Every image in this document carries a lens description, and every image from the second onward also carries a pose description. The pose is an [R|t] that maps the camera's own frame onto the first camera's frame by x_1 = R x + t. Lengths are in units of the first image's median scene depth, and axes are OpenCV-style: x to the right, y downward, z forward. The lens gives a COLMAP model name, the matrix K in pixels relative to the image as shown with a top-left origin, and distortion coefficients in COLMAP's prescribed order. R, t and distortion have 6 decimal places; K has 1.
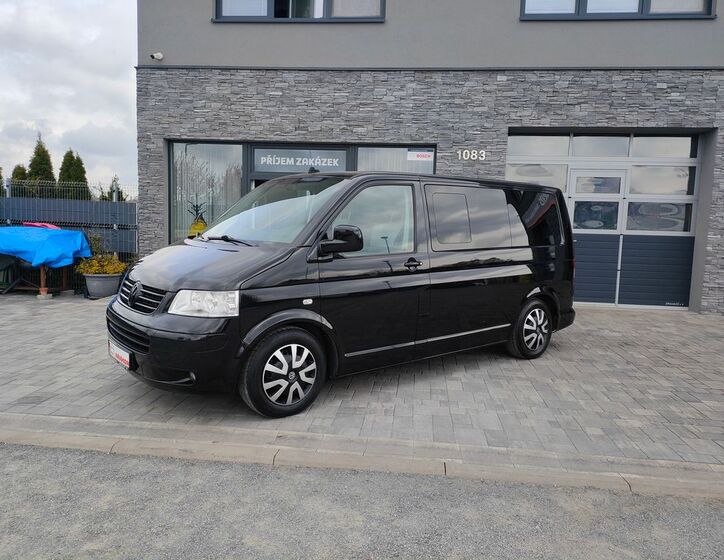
lens RADIAL K [[545.5, 0, 362.0], [0, 545.5, 280.0], [0, 0, 1]] dist [0.065976, -0.066718]
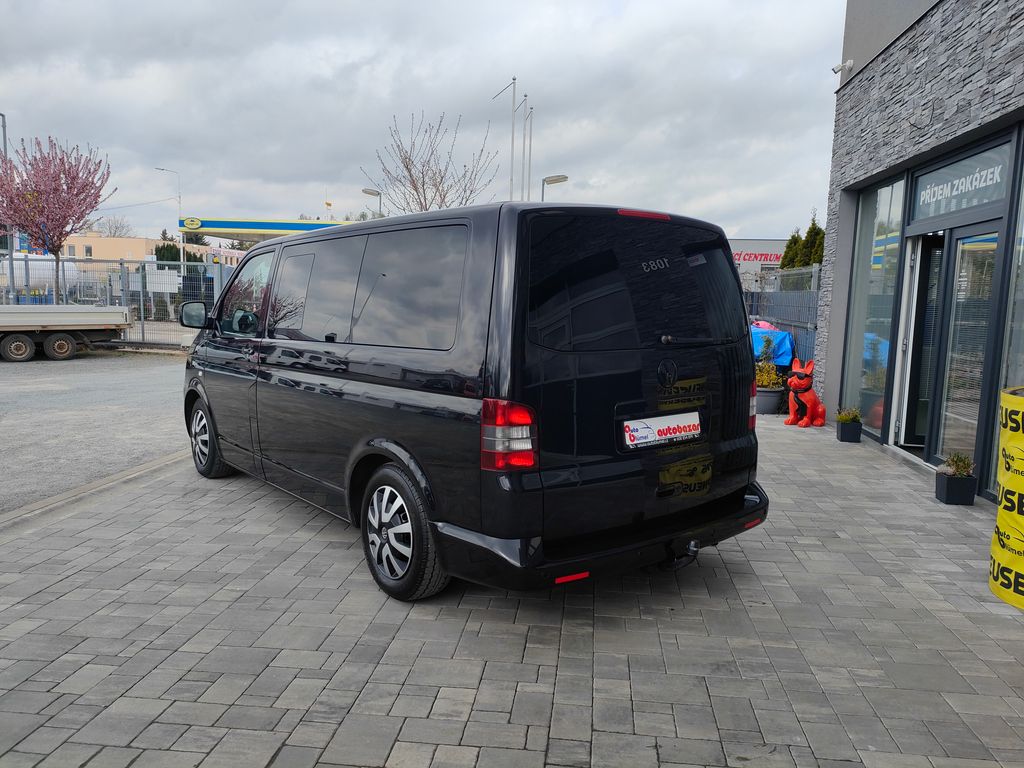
lens RADIAL K [[748.3, 0, 512.0], [0, 748.3, 384.0], [0, 0, 1]] dist [0.077694, -0.093149]
pose [[-0.006096, 0.082058, -0.996609, 0.611161], [-0.130049, 0.988098, 0.082153, -0.063181], [0.991489, 0.130109, 0.004648, 0.711945]]
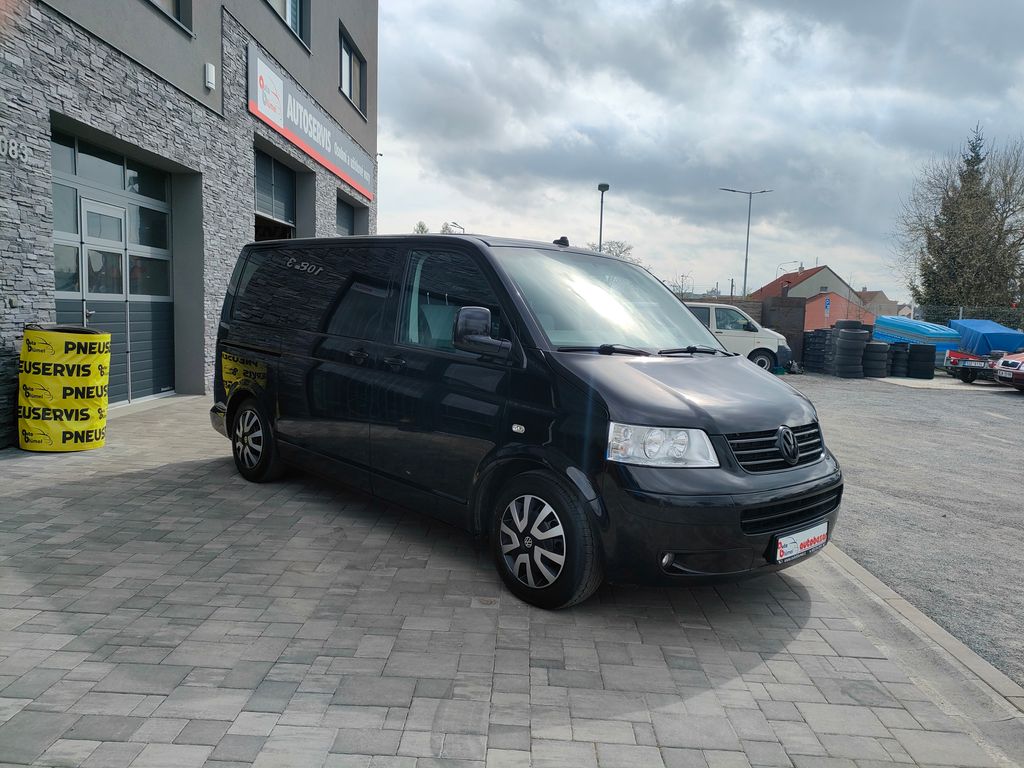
lens RADIAL K [[753.3, 0, 512.0], [0, 753.3, 384.0], [0, 0, 1]] dist [0.020266, -0.000546]
pose [[-0.090478, -0.130381, 0.987327, -0.578716], [0.057773, 0.989037, 0.135901, -0.086341], [-0.994221, 0.069337, -0.081954, 0.642644]]
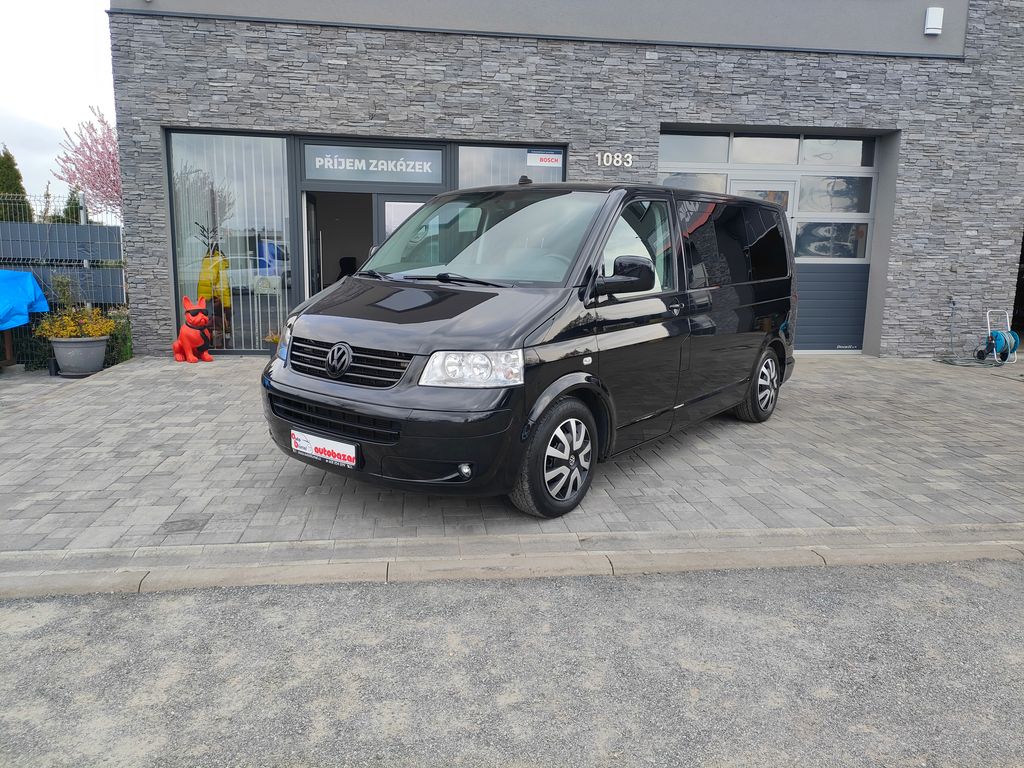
lens RADIAL K [[748.3, 0, 512.0], [0, 748.3, 384.0], [0, 0, 1]] dist [0.077694, -0.093149]
pose [[0.973240, -0.052407, 0.223735, -0.190714], [0.036720, 0.996603, 0.073712, -0.003487], [-0.226838, -0.063524, 0.971859, 0.012571]]
